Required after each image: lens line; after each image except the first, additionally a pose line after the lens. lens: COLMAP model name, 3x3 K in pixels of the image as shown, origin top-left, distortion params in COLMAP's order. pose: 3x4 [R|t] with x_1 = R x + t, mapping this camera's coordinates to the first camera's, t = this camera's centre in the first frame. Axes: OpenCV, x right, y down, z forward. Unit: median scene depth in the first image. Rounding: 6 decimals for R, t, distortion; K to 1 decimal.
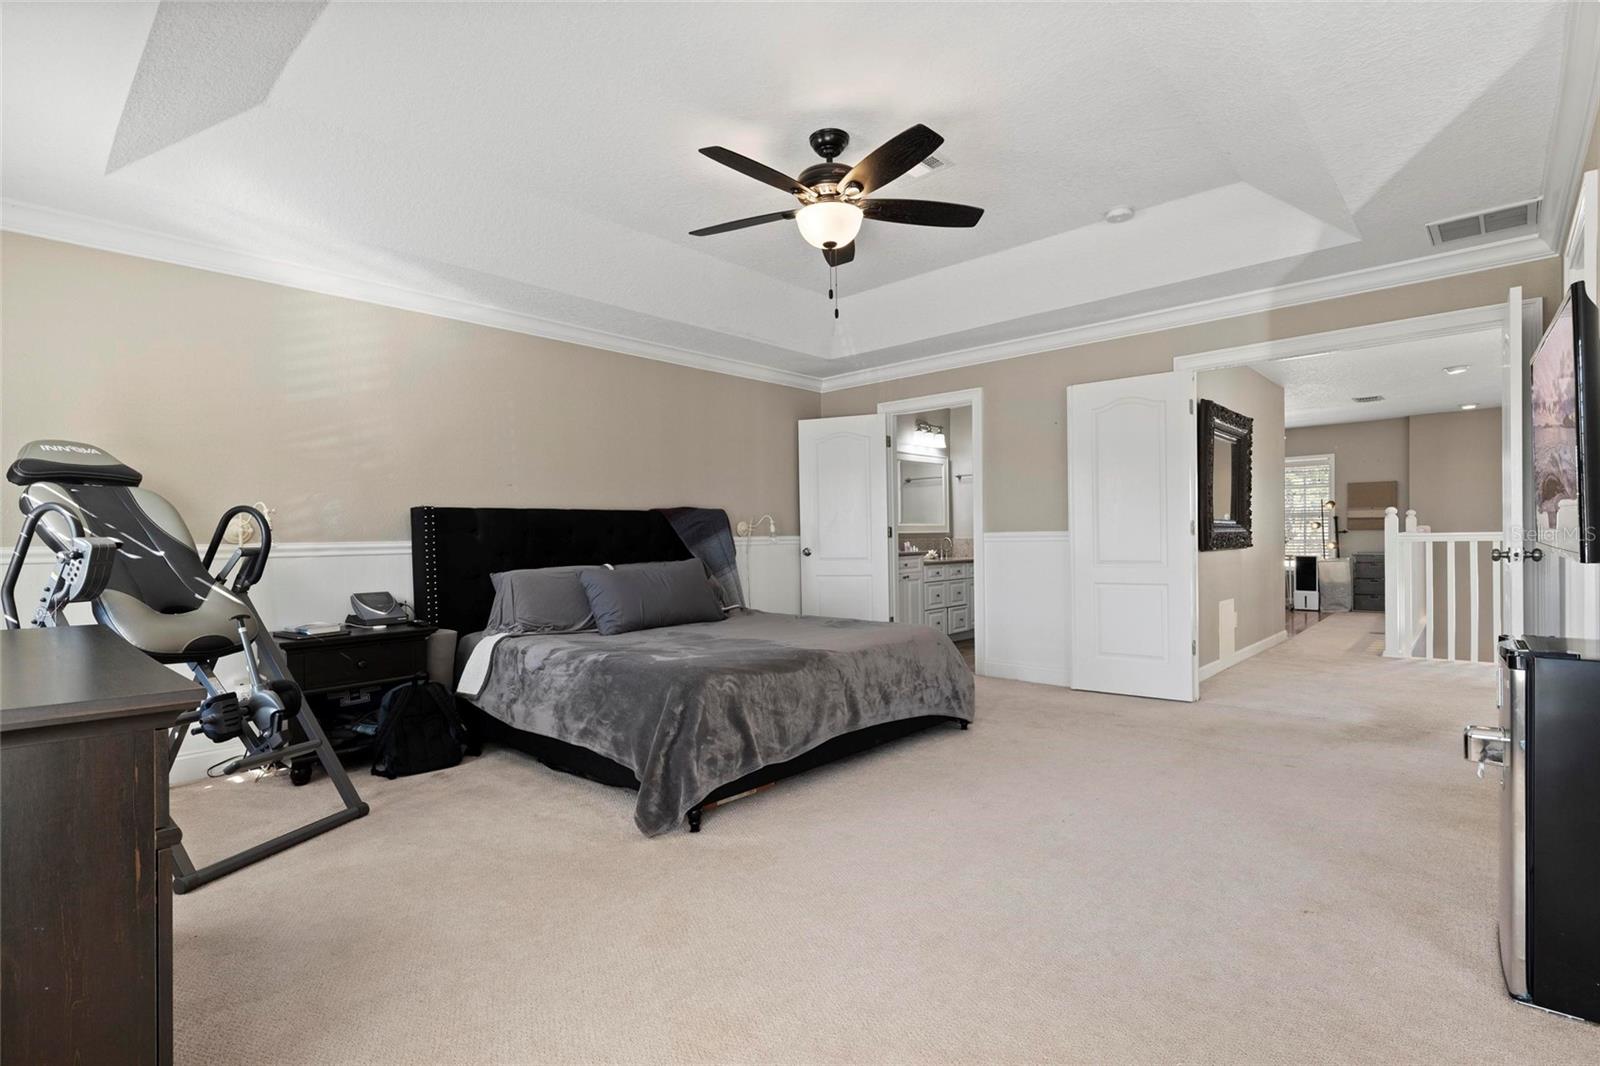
lens RADIAL K [[757.1, 0, 797.8], [0, 757.1, 543.2], [0, 0, 1]] dist [0.008858, -0.001237]
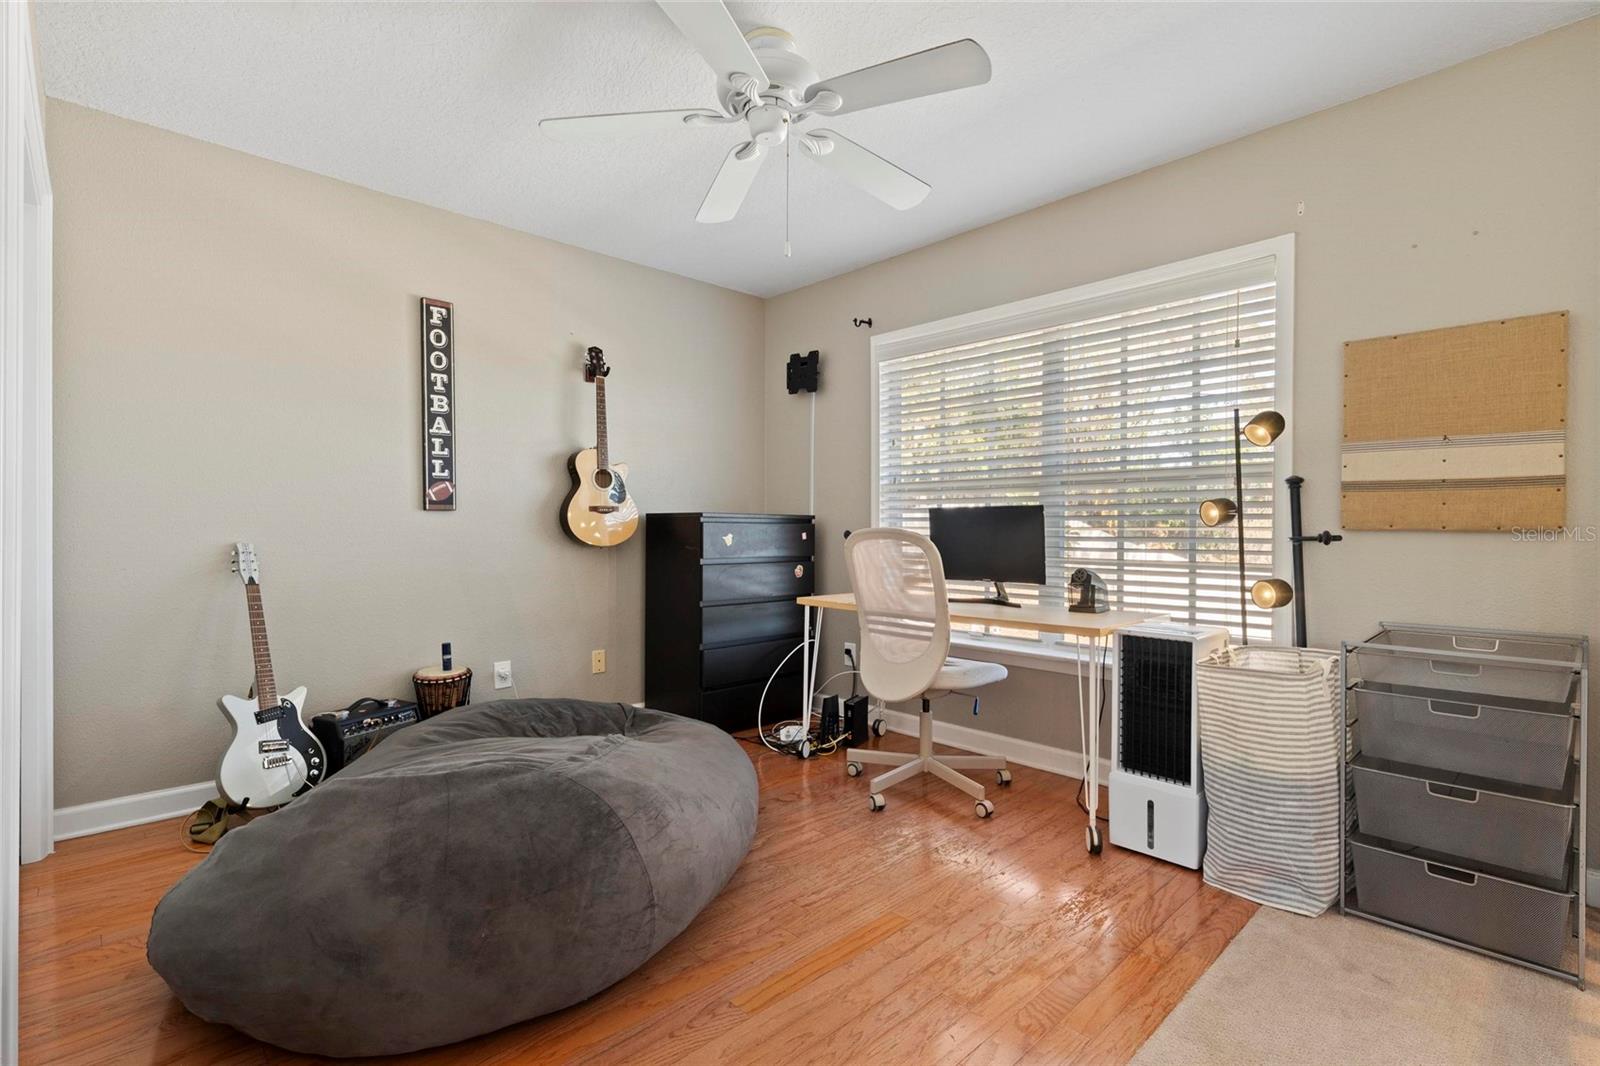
lens RADIAL K [[757.1, 0, 788.9], [0, 757.1, 530.2], [0, 0, 1]] dist [0.008858, -0.001237]
pose [[0.997592, 0.017239, -0.067175, 0.729533], [-0.017327, 0.999850, -0.000731, -0.018848], [0.067152, 0.001893, 0.997741, 0.963217]]
